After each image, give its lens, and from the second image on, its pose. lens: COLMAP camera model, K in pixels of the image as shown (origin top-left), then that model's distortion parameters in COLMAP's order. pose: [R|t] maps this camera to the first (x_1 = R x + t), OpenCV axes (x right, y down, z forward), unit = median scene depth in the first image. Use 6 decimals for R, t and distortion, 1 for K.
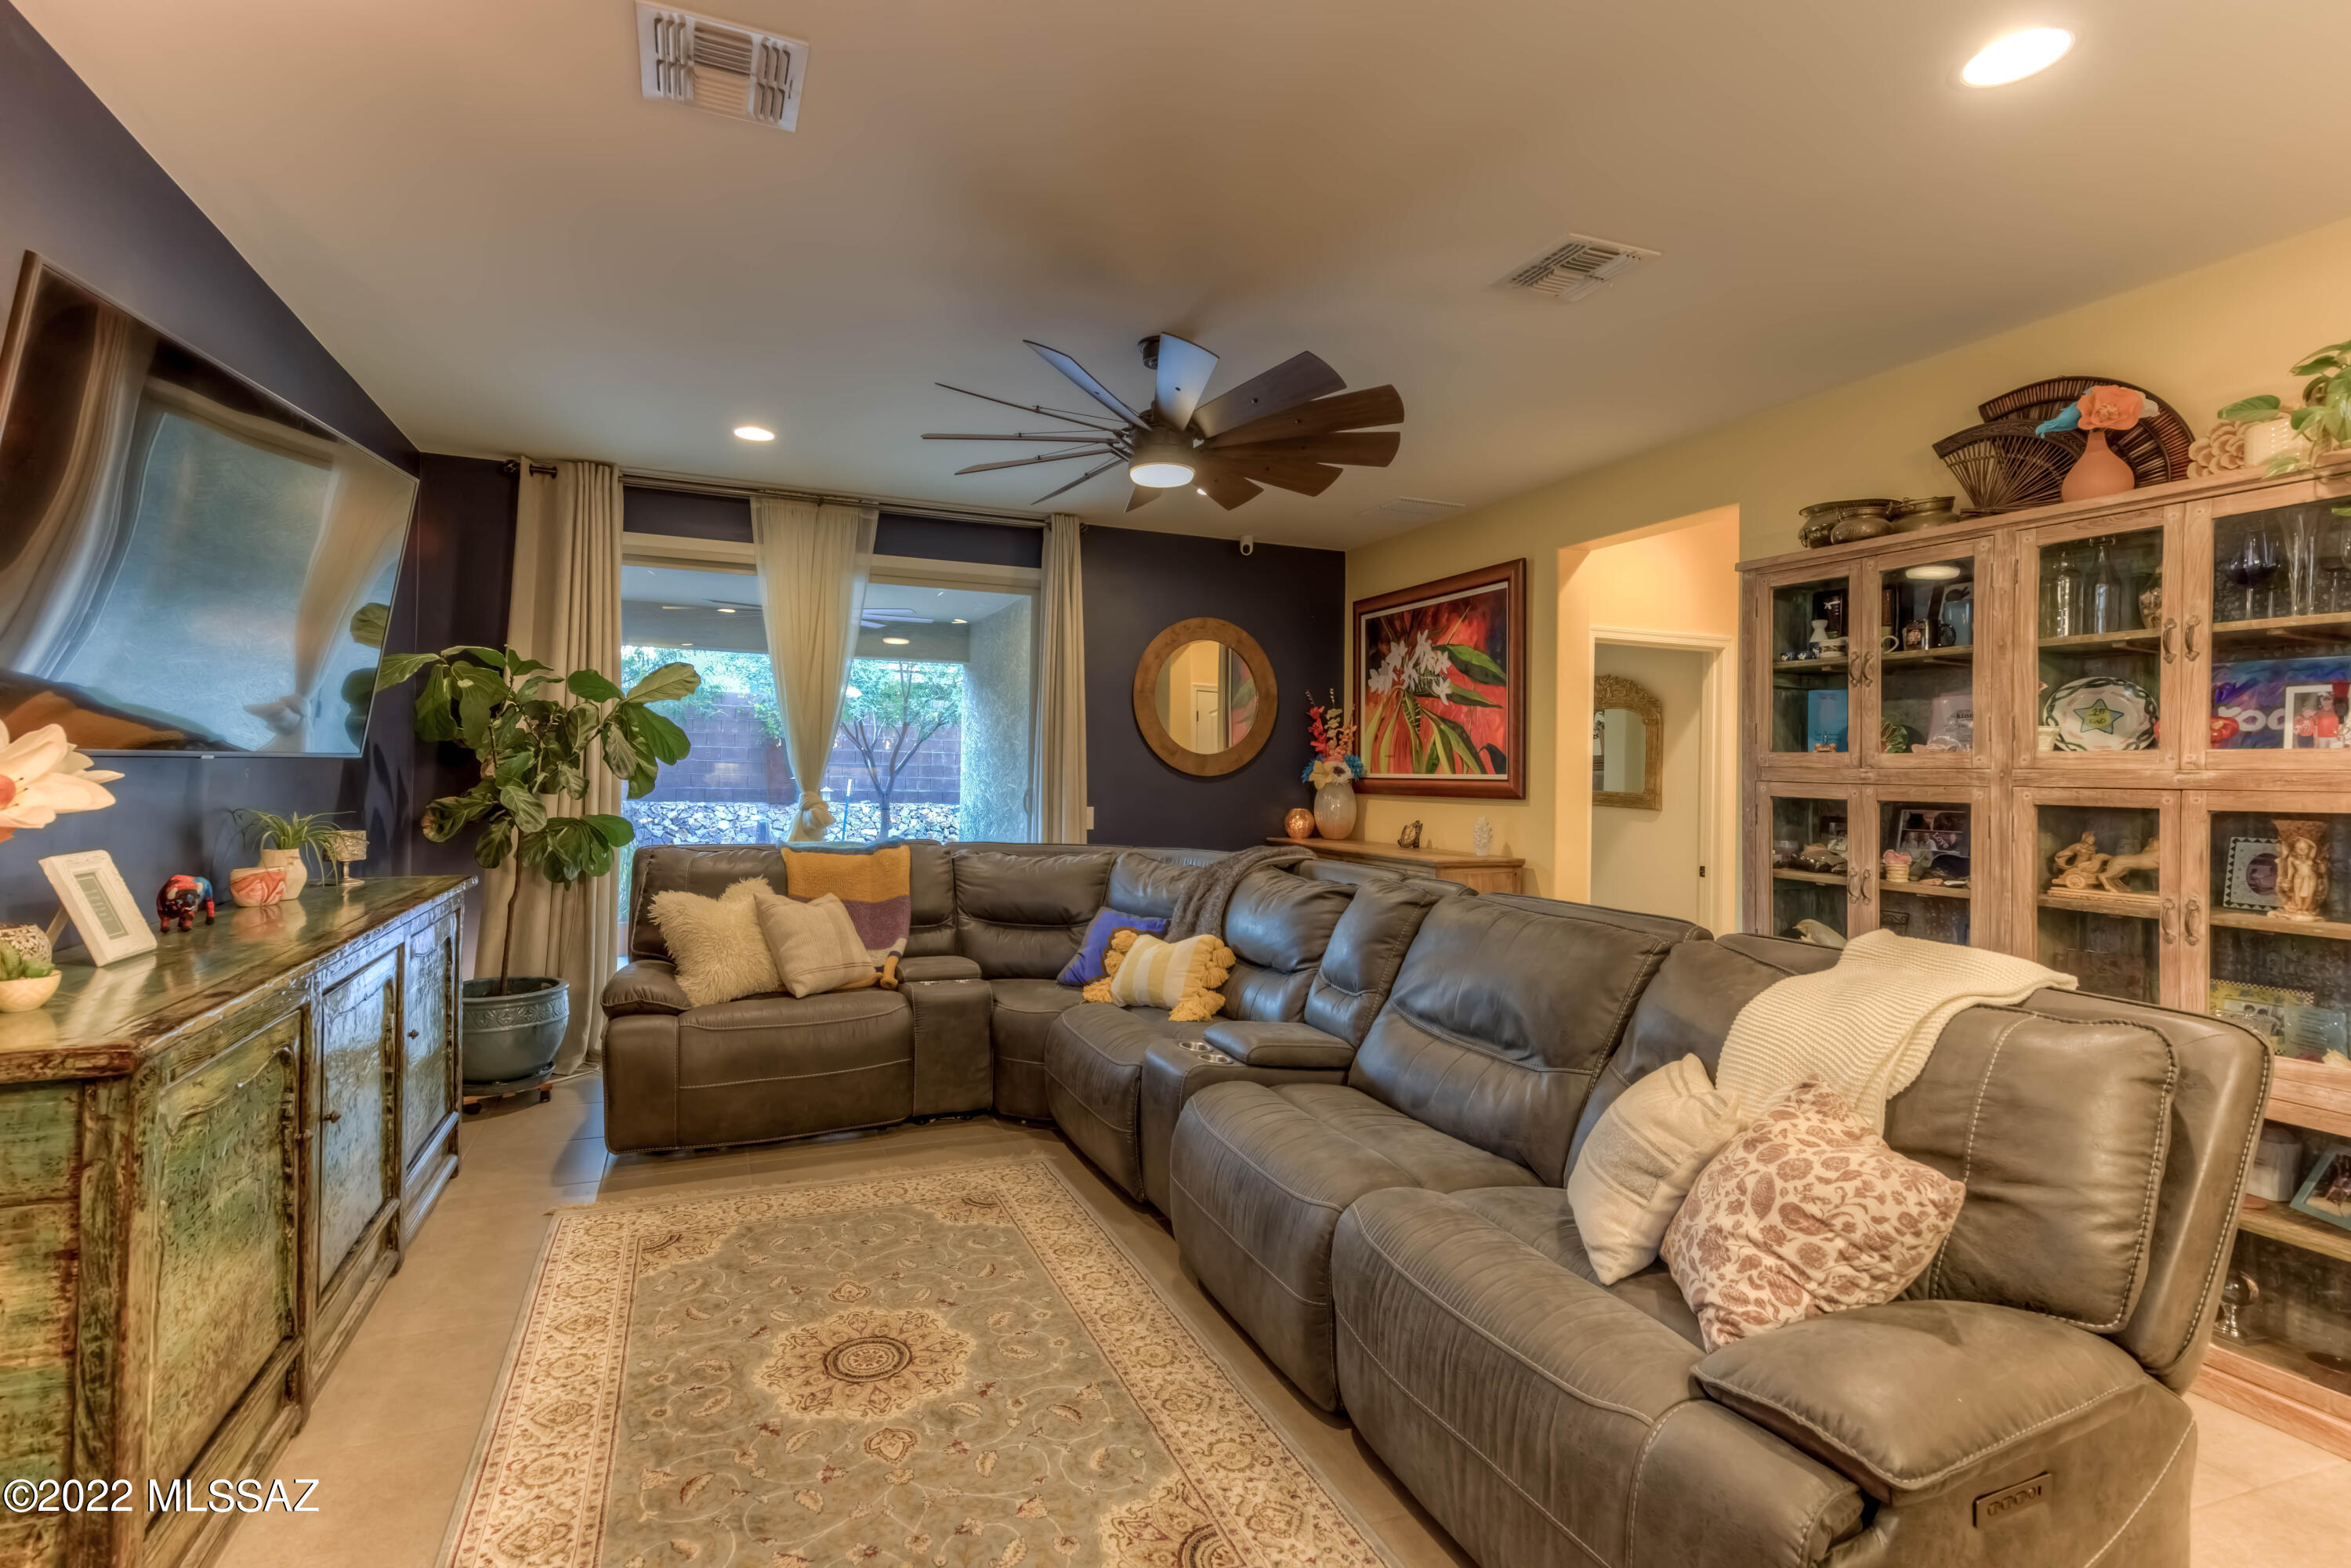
lens RADIAL K [[1106.1, 0, 1140.2], [0, 1106.1, 749.9], [0, 0, 1]] dist [0.014616, 0.004400]
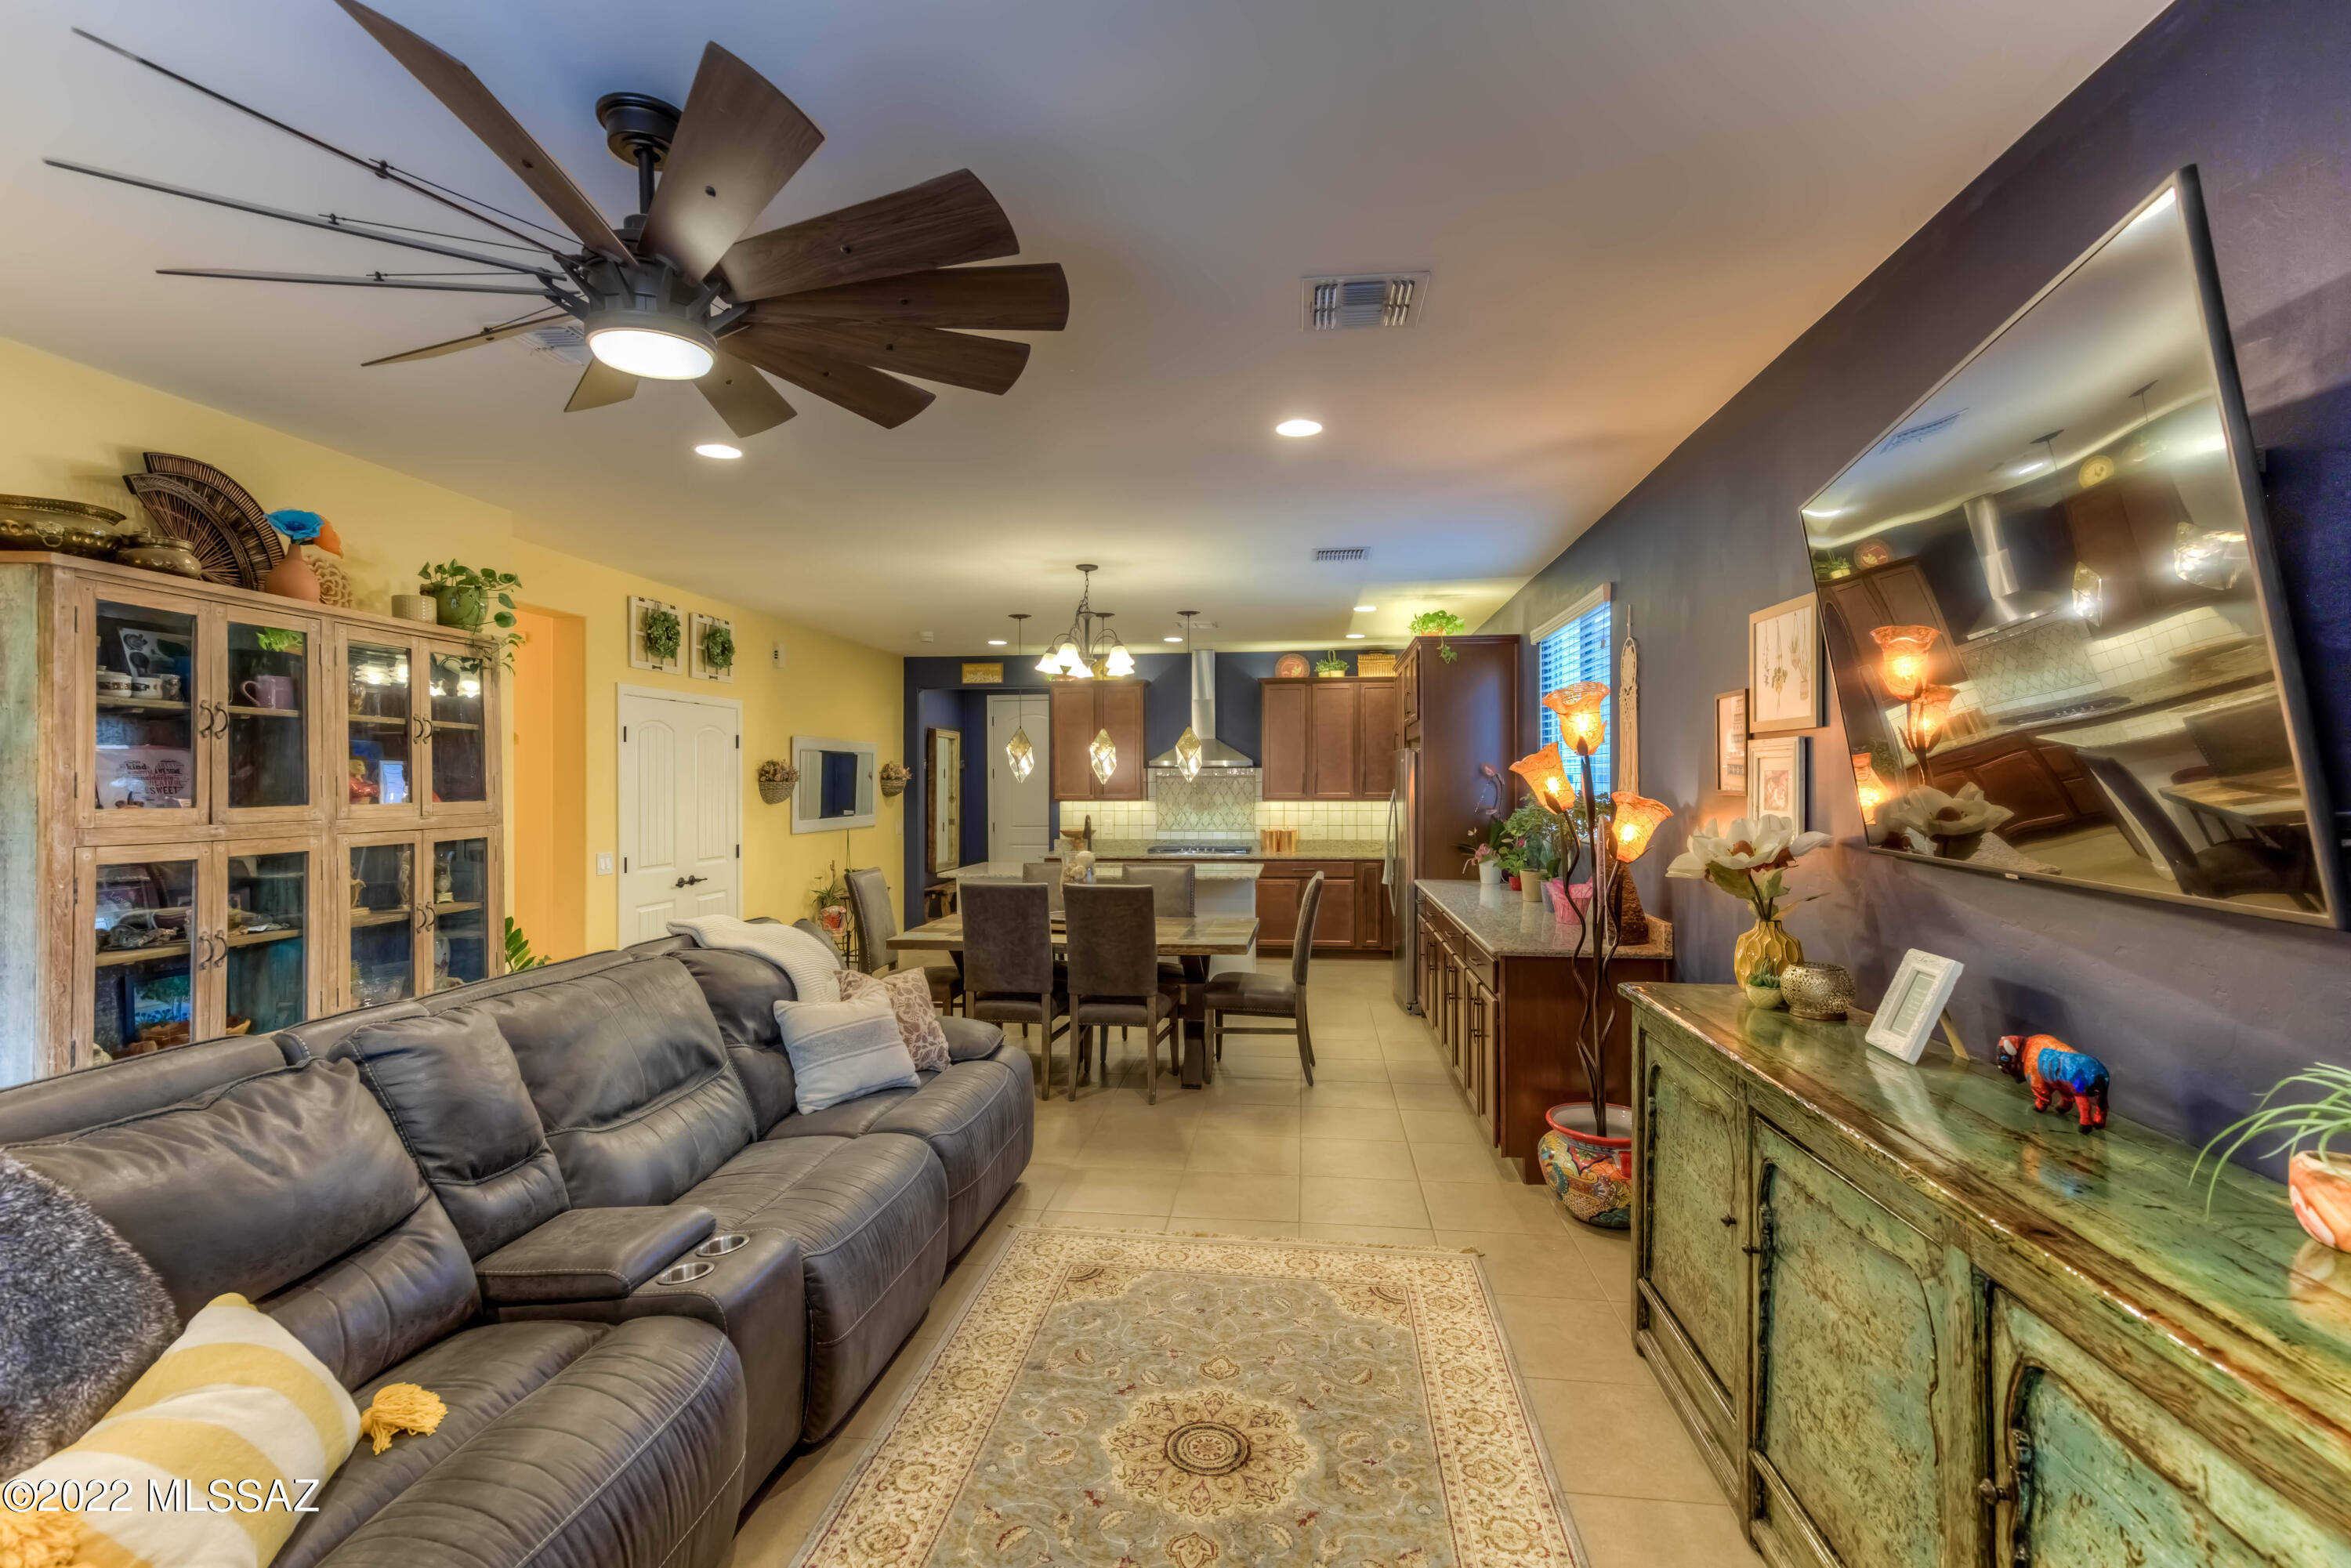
lens RADIAL K [[1106.1, 0, 1142.8], [0, 1106.1, 766.8], [0, 0, 1]] dist [0.014616, 0.004400]
pose [[-0.864457, -0.006508, 0.502664, -0.380579], [-0.021075, 0.999506, -0.023303, -0.019894], [-0.502264, -0.030738, -0.864168, 1.051171]]
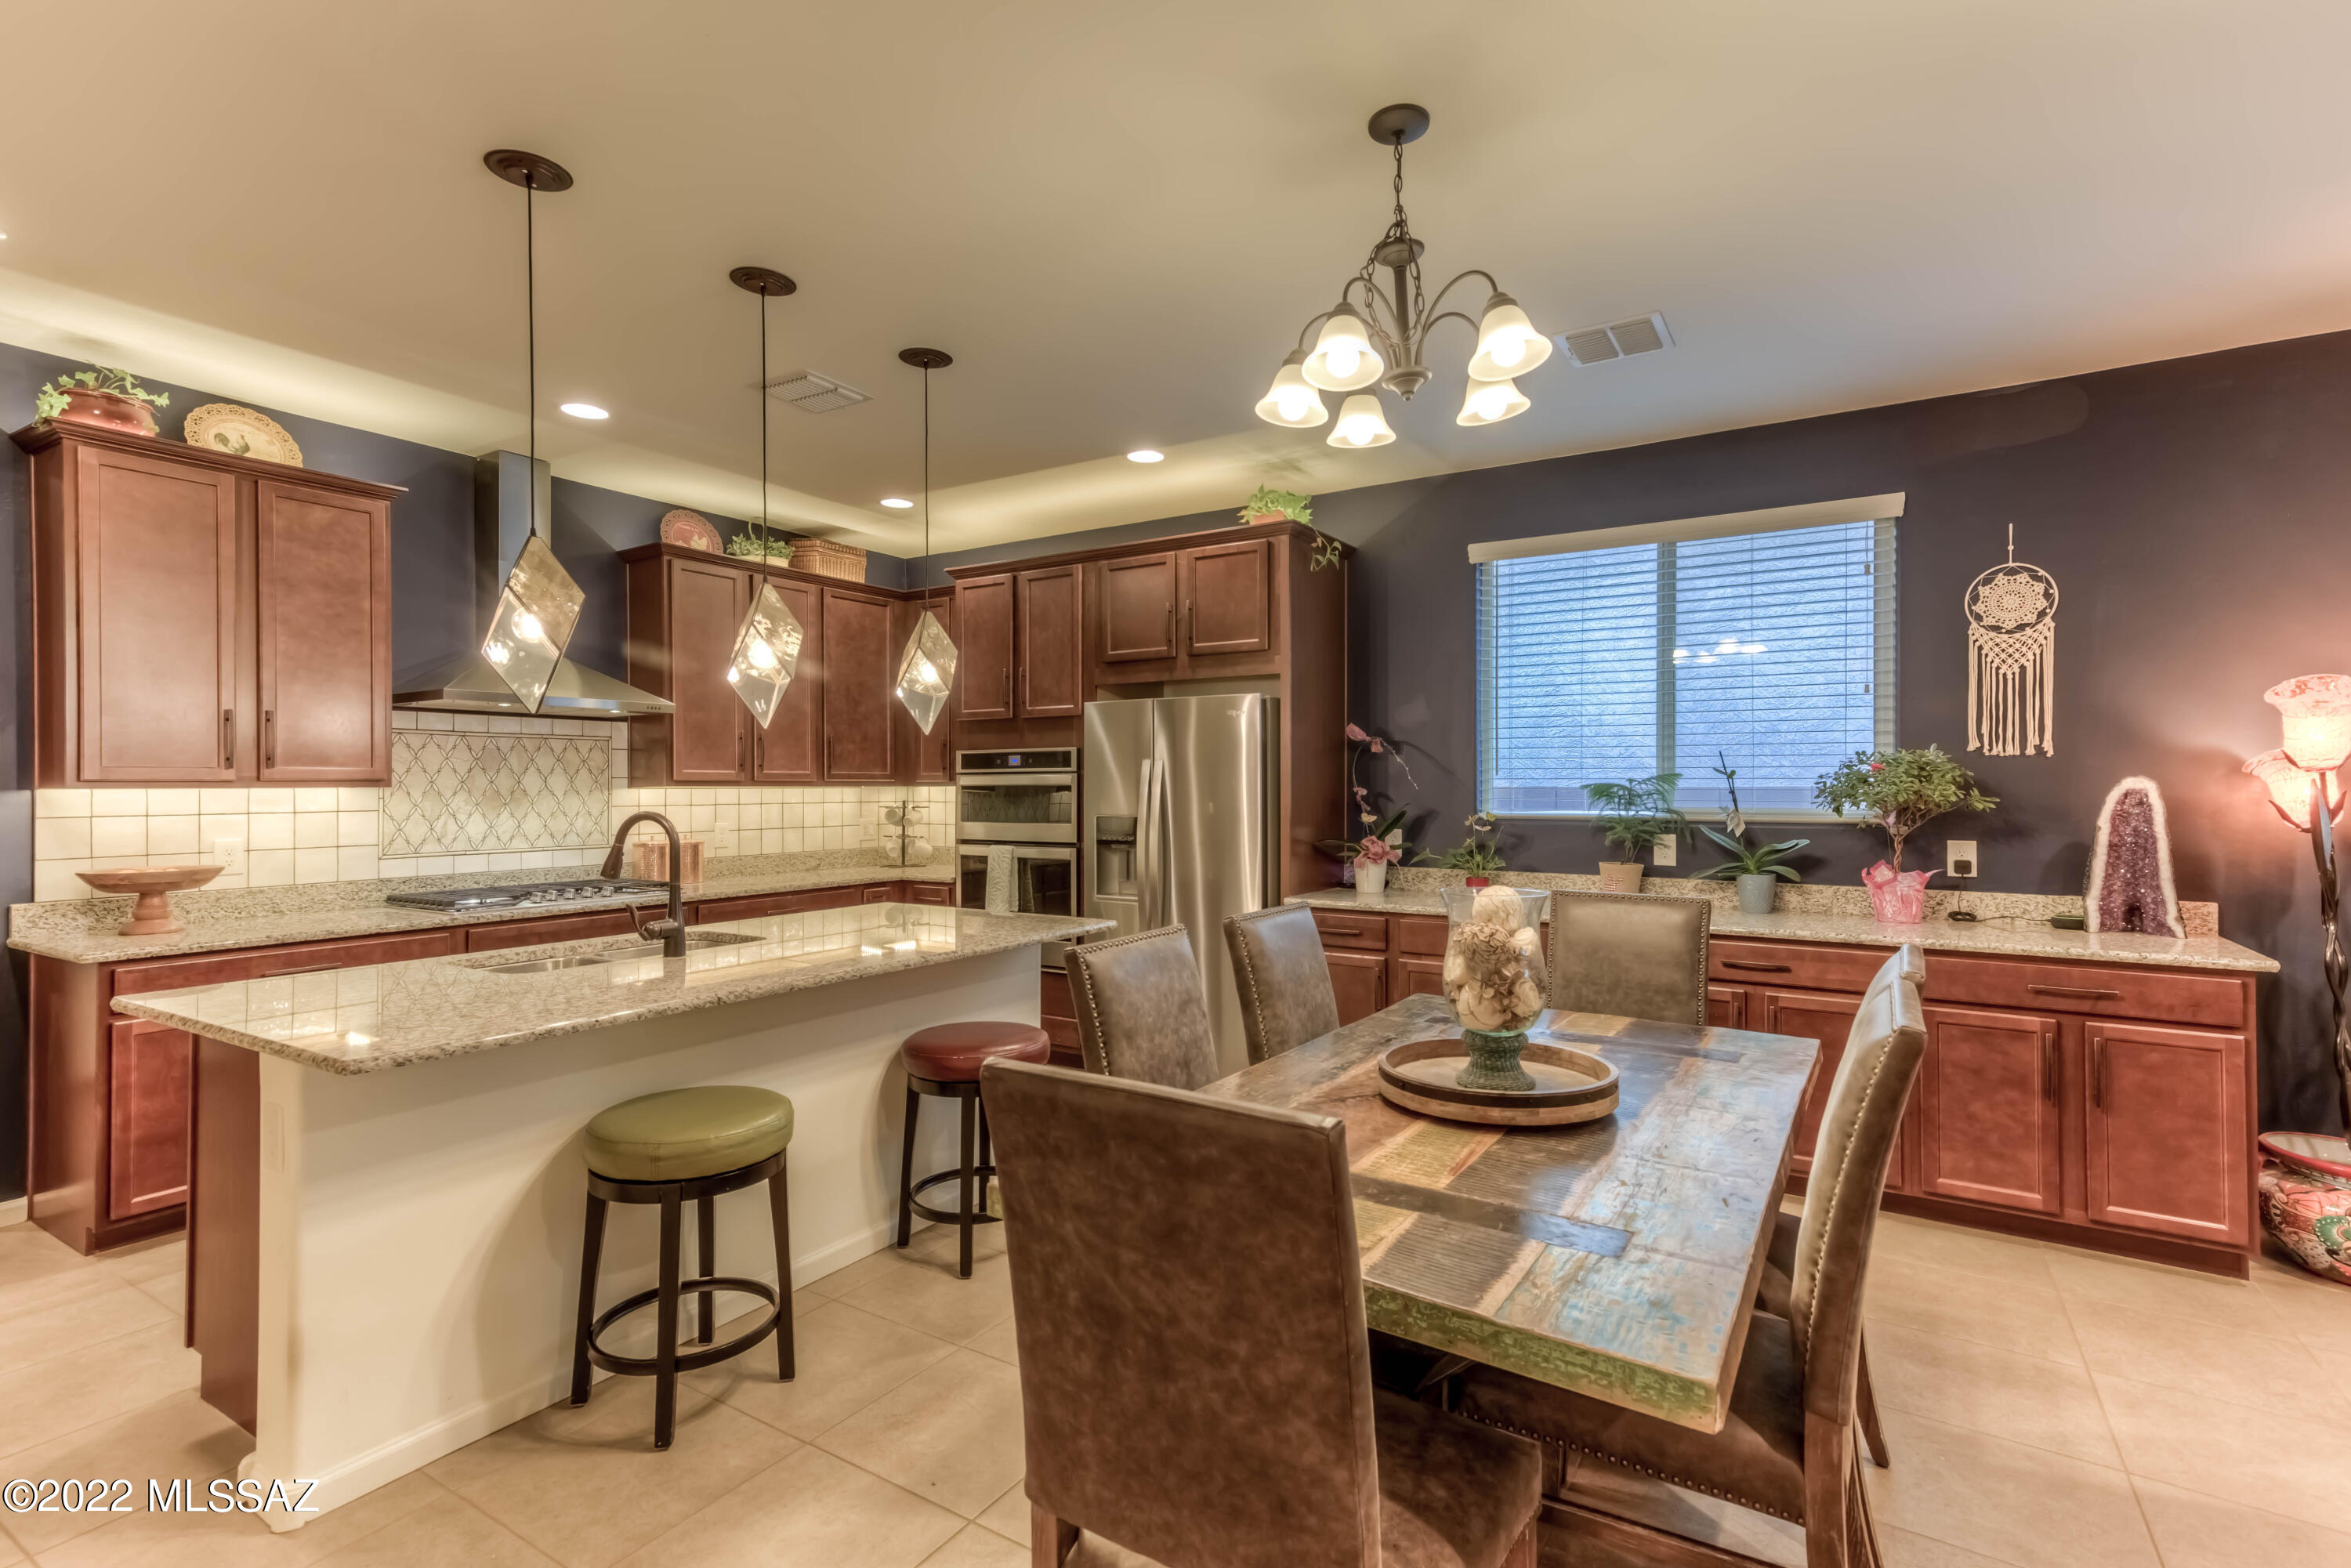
lens RADIAL K [[1106.1, 0, 1186.2], [0, 1106.1, 780.0], [0, 0, 1]] dist [0.014616, 0.004400]
pose [[-0.806176, -0.018778, -0.591378, 0.726730], [-0.001538, 0.999559, -0.029643, 0.017236], [0.591674, -0.022988, -0.805849, 0.262896]]
